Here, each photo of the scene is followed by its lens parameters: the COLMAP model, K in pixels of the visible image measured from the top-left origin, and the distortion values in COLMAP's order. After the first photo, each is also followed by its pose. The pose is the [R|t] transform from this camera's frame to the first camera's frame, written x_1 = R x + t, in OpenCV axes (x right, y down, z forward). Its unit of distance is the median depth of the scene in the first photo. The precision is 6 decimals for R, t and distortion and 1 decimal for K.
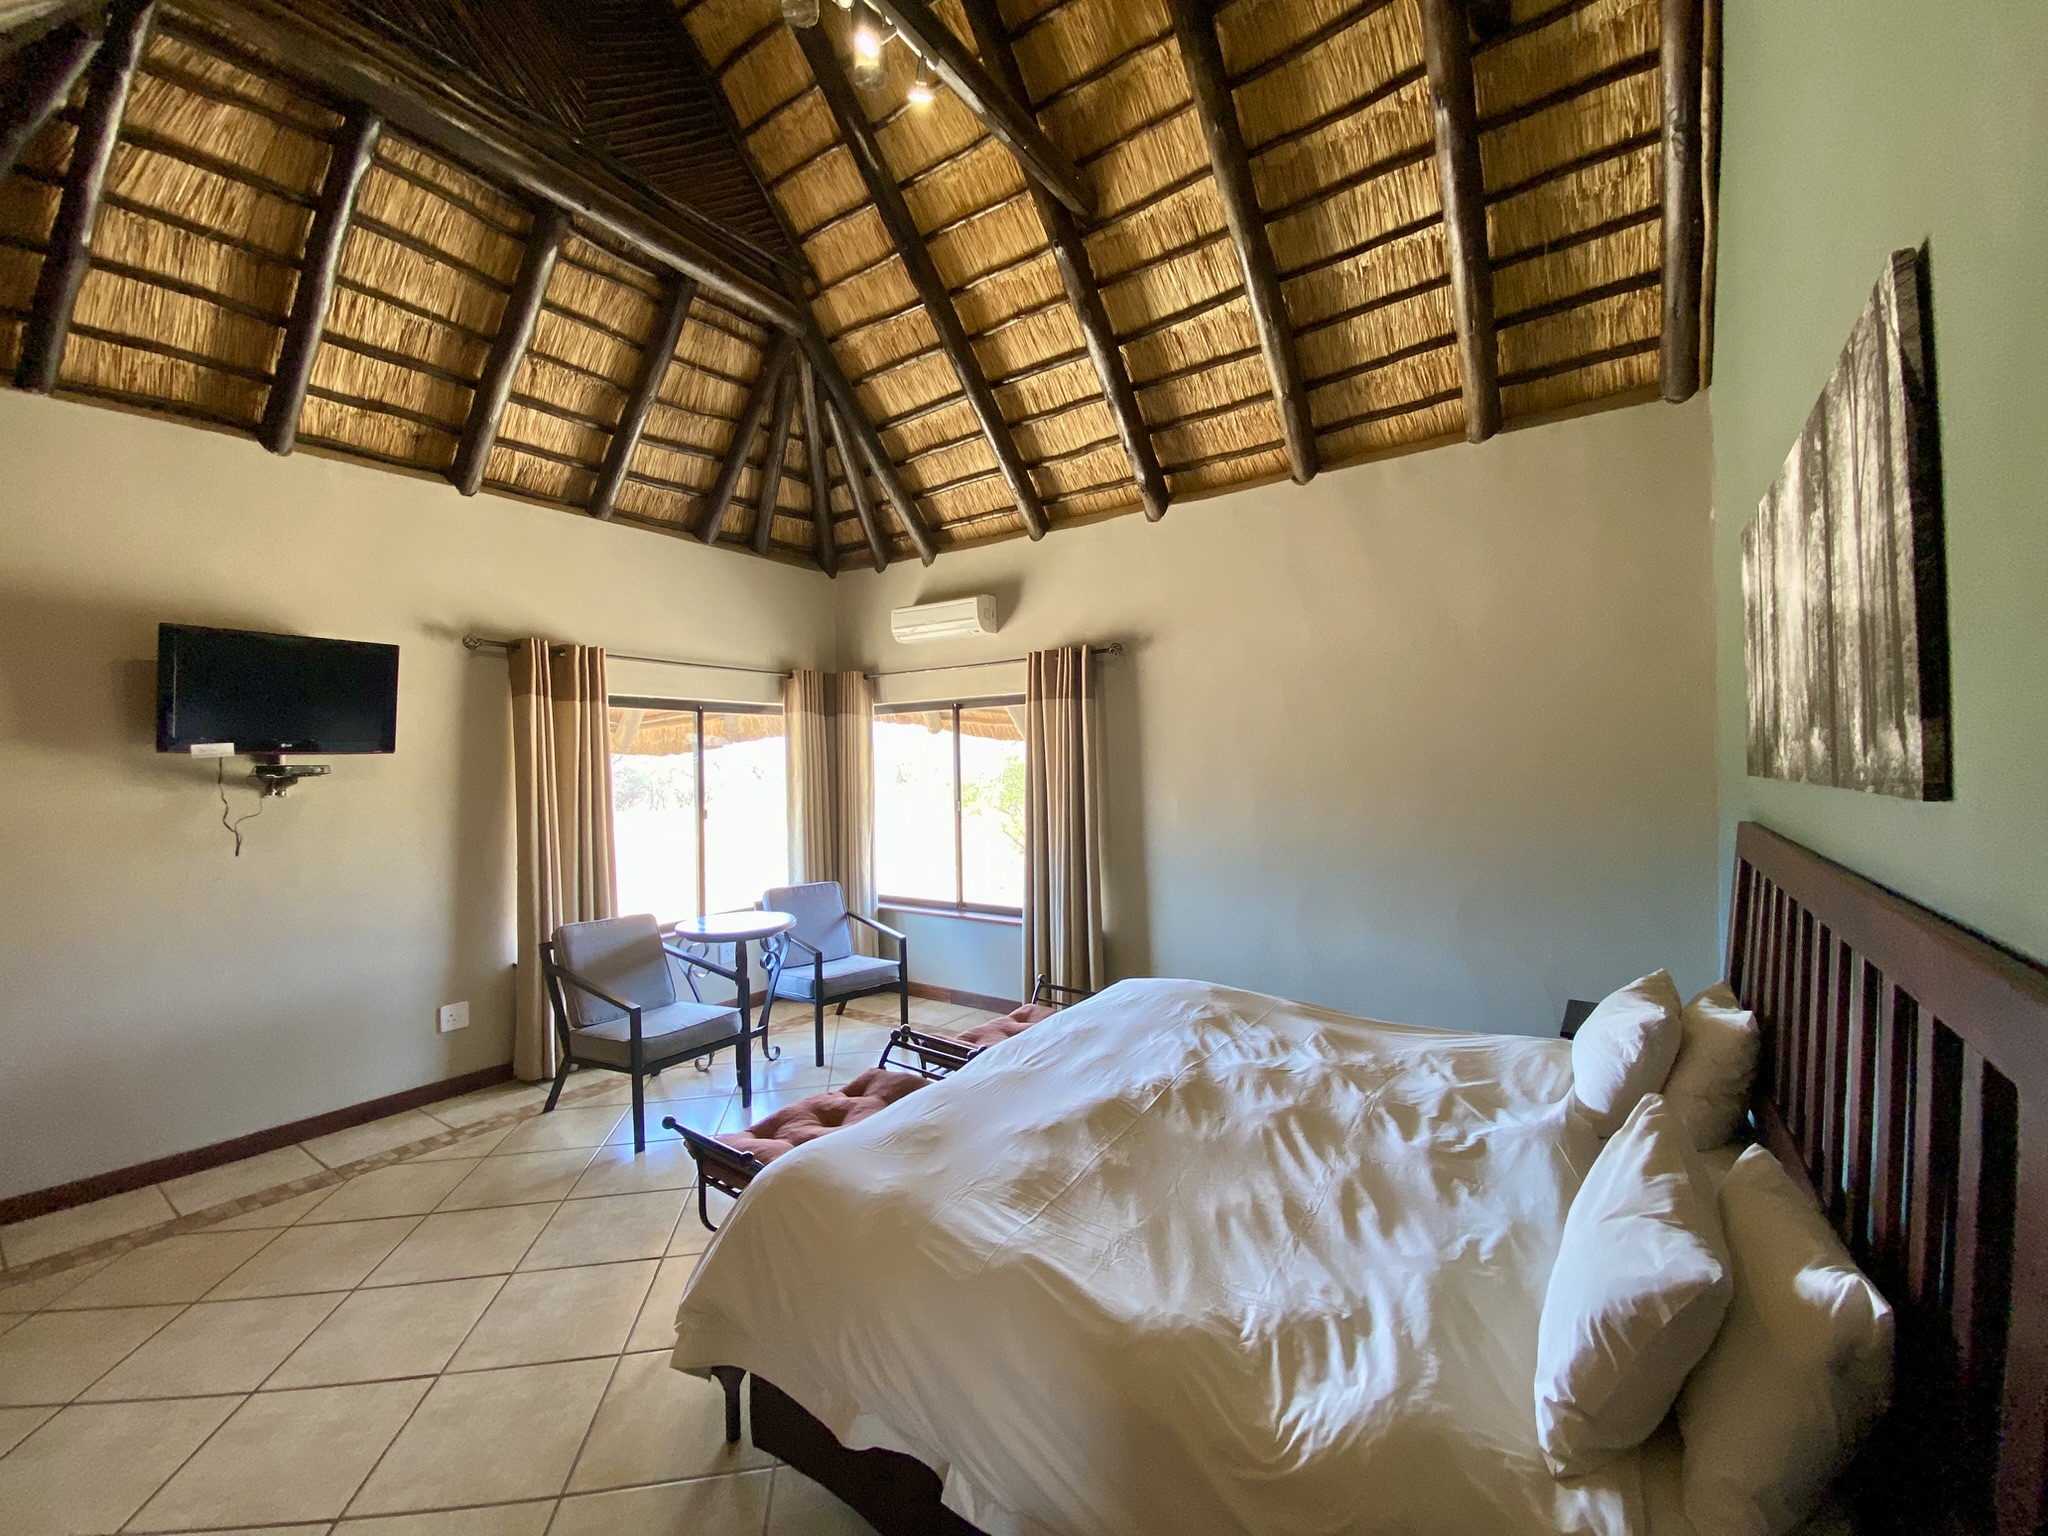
lens RADIAL K [[802.7, 0, 1024.0], [0, 802.7, 768.0], [0, 0, 1]] dist [0.022266, -0.021611]
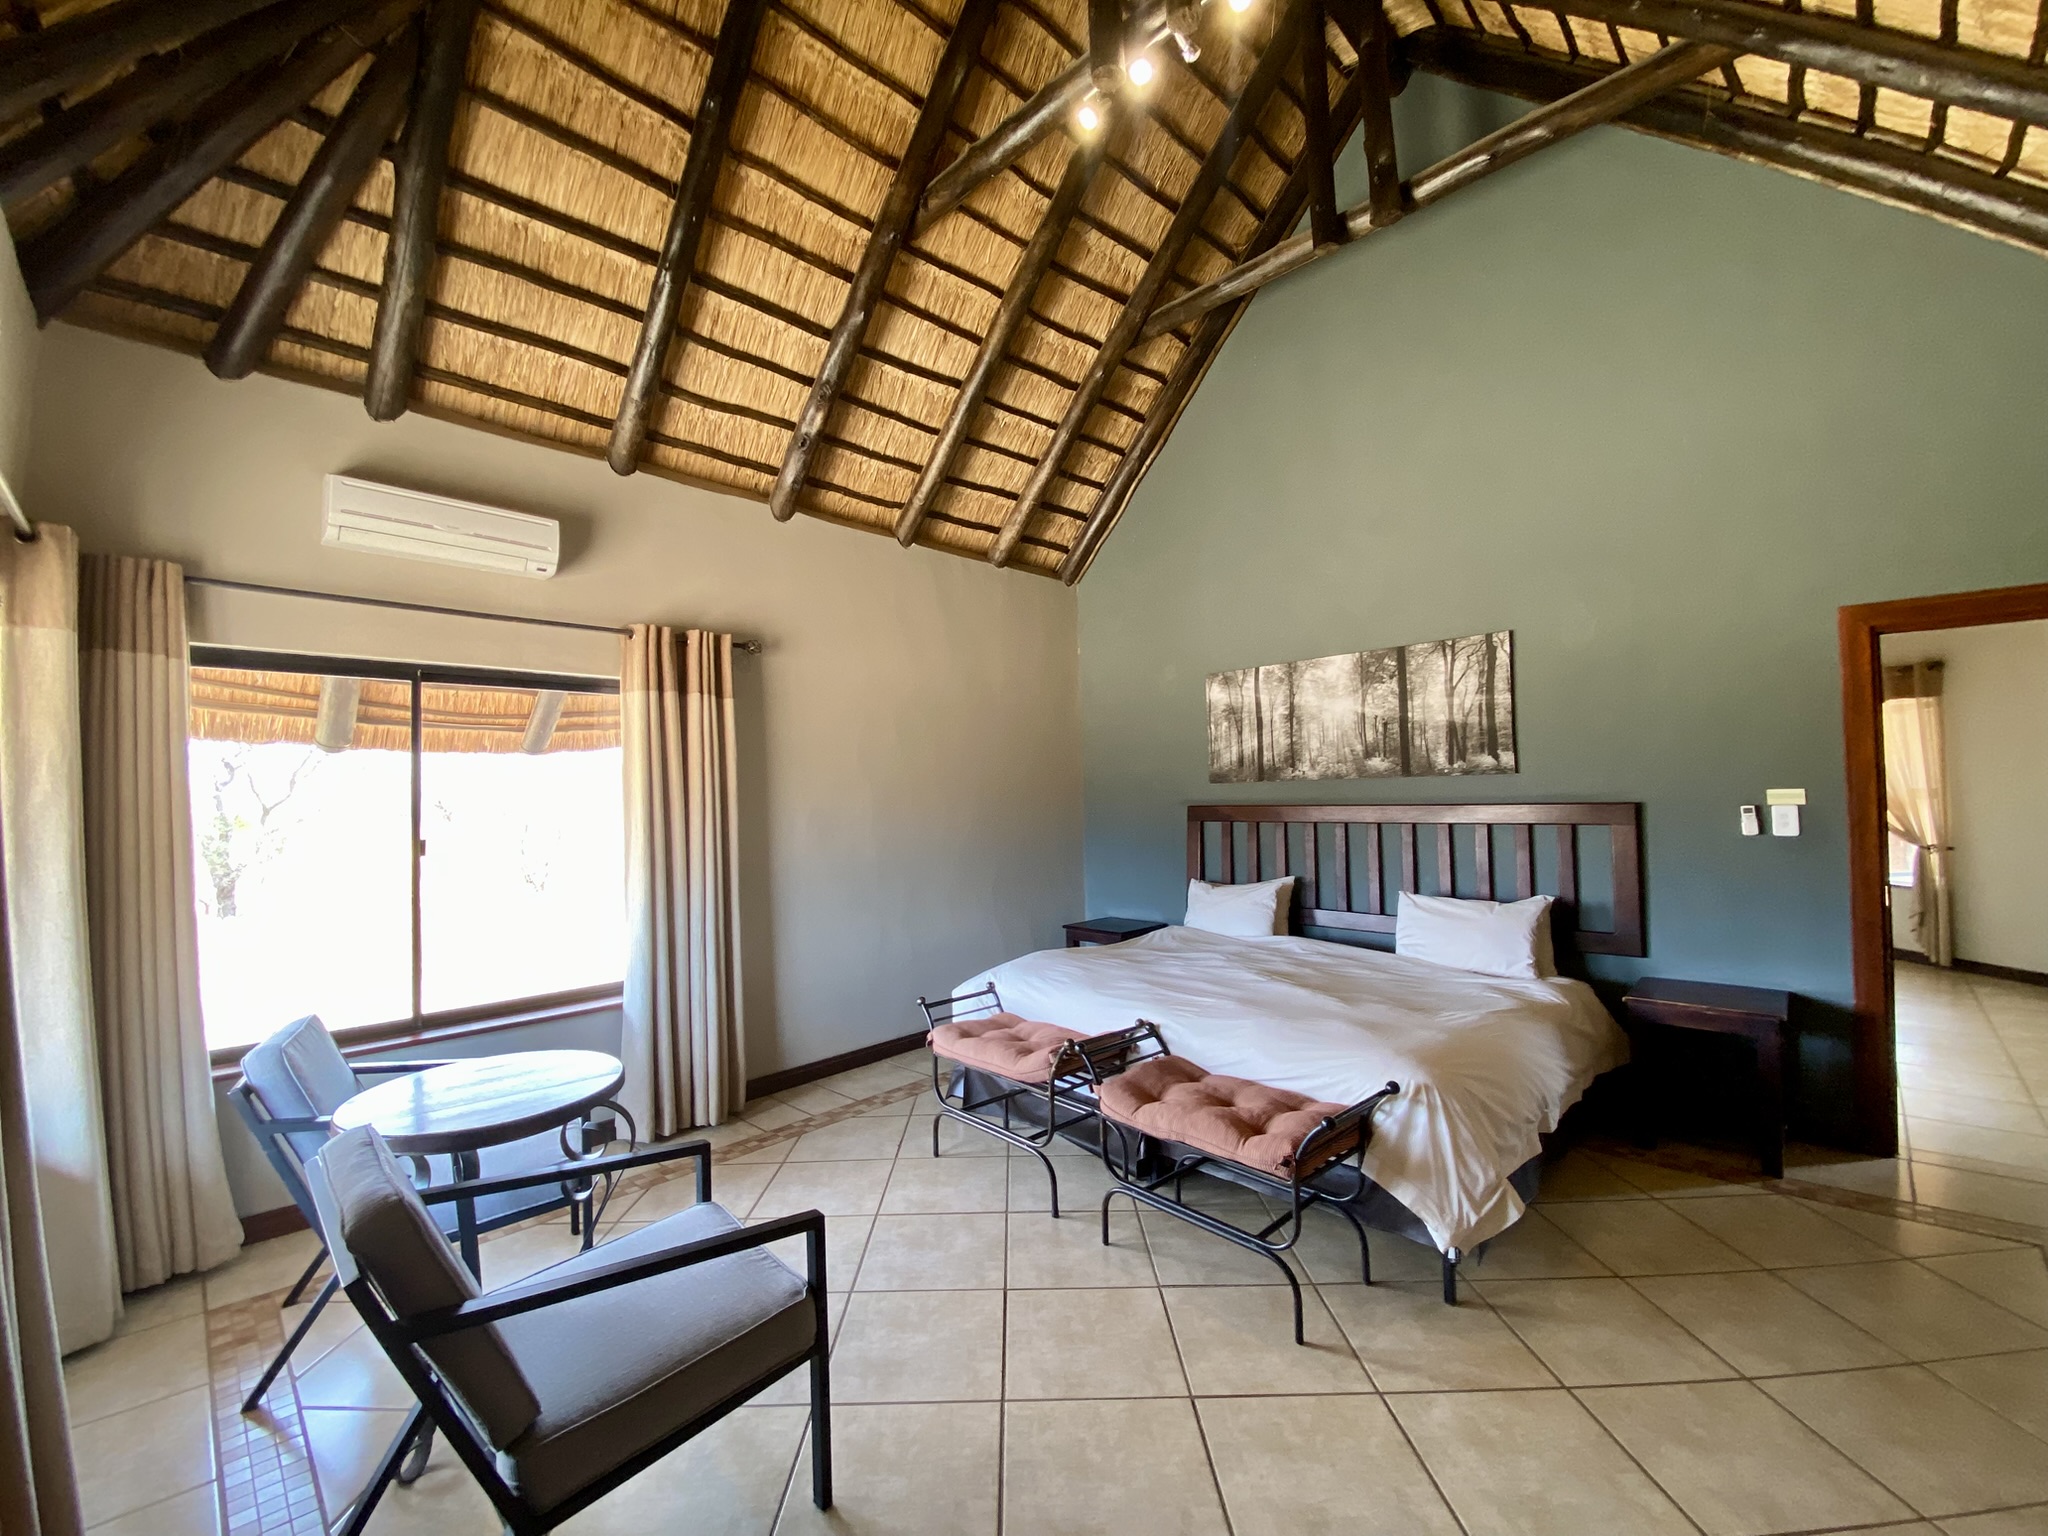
lens RADIAL K [[802.7, 0, 1024.0], [0, 802.7, 768.0], [0, 0, 1]] dist [0.022266, -0.021611]
pose [[0.198917, 0.051716, 0.978651, -0.686067], [0.021449, 0.998138, -0.057105, 0.038432], [-0.979782, 0.032351, 0.197438, 0.549670]]
